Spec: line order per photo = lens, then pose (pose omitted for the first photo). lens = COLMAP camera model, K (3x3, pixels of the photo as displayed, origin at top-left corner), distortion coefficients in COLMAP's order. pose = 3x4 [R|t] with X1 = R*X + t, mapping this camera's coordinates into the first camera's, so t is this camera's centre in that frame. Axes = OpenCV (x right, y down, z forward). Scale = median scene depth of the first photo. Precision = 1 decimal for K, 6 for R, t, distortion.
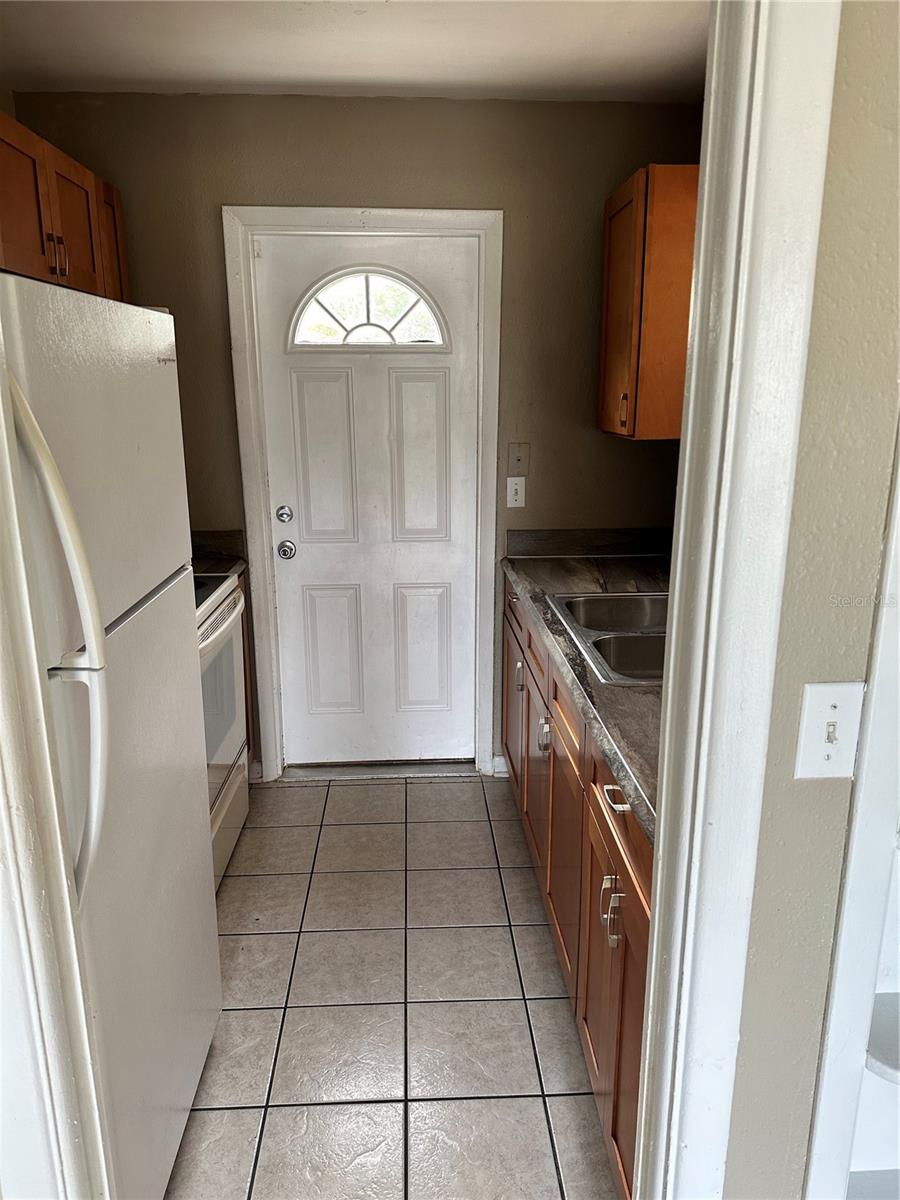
lens RADIAL K [[845.7, 0, 454.3], [0, 845.7, 607.9], [0, 0, 1]] dist [0.048974, -0.050721]
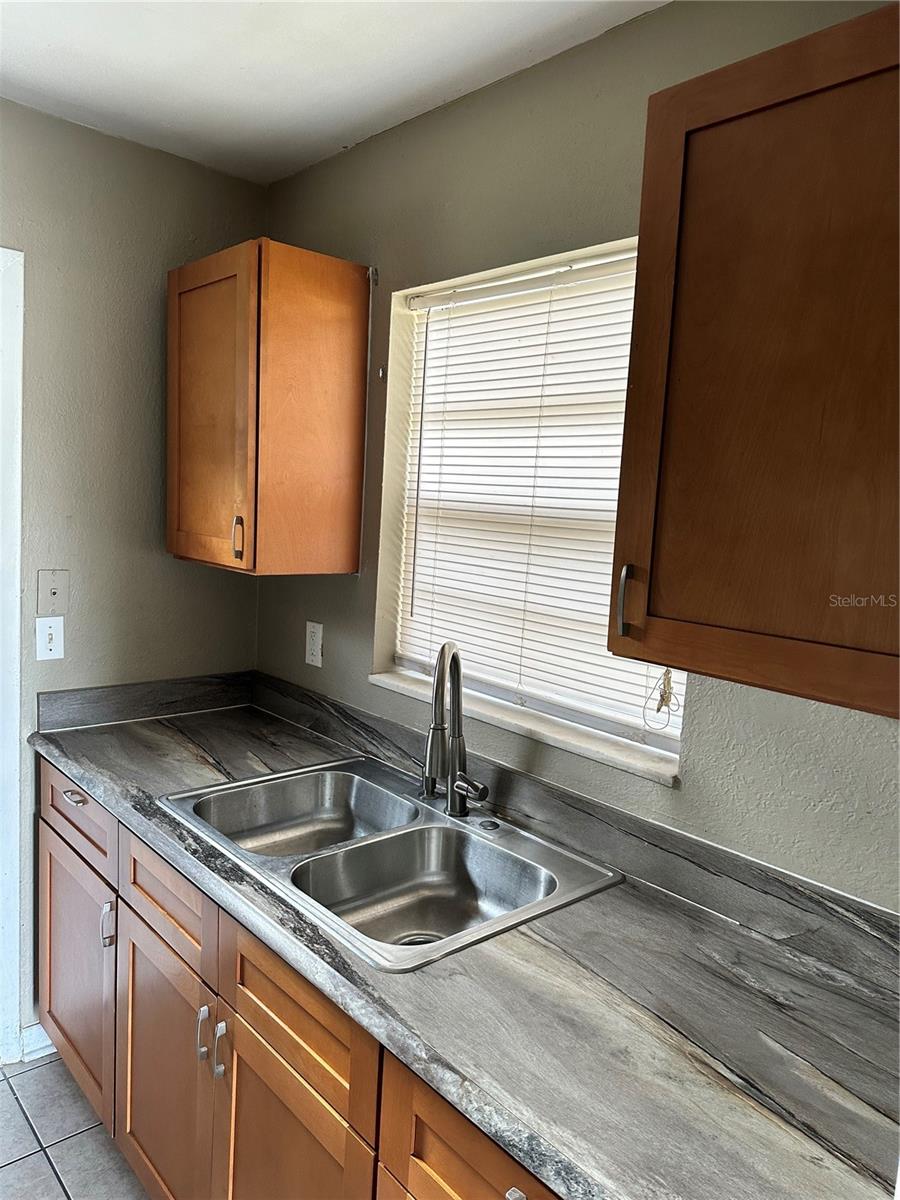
lens RADIAL K [[845.7, 0, 451.3], [0, 845.7, 604.3], [0, 0, 1]] dist [0.048974, -0.050721]
pose [[0.778619, -0.026461, 0.626939, -0.121526], [0.092133, 0.993103, -0.072507, -0.091086], [-0.620697, 0.114217, 0.775687, 0.268046]]
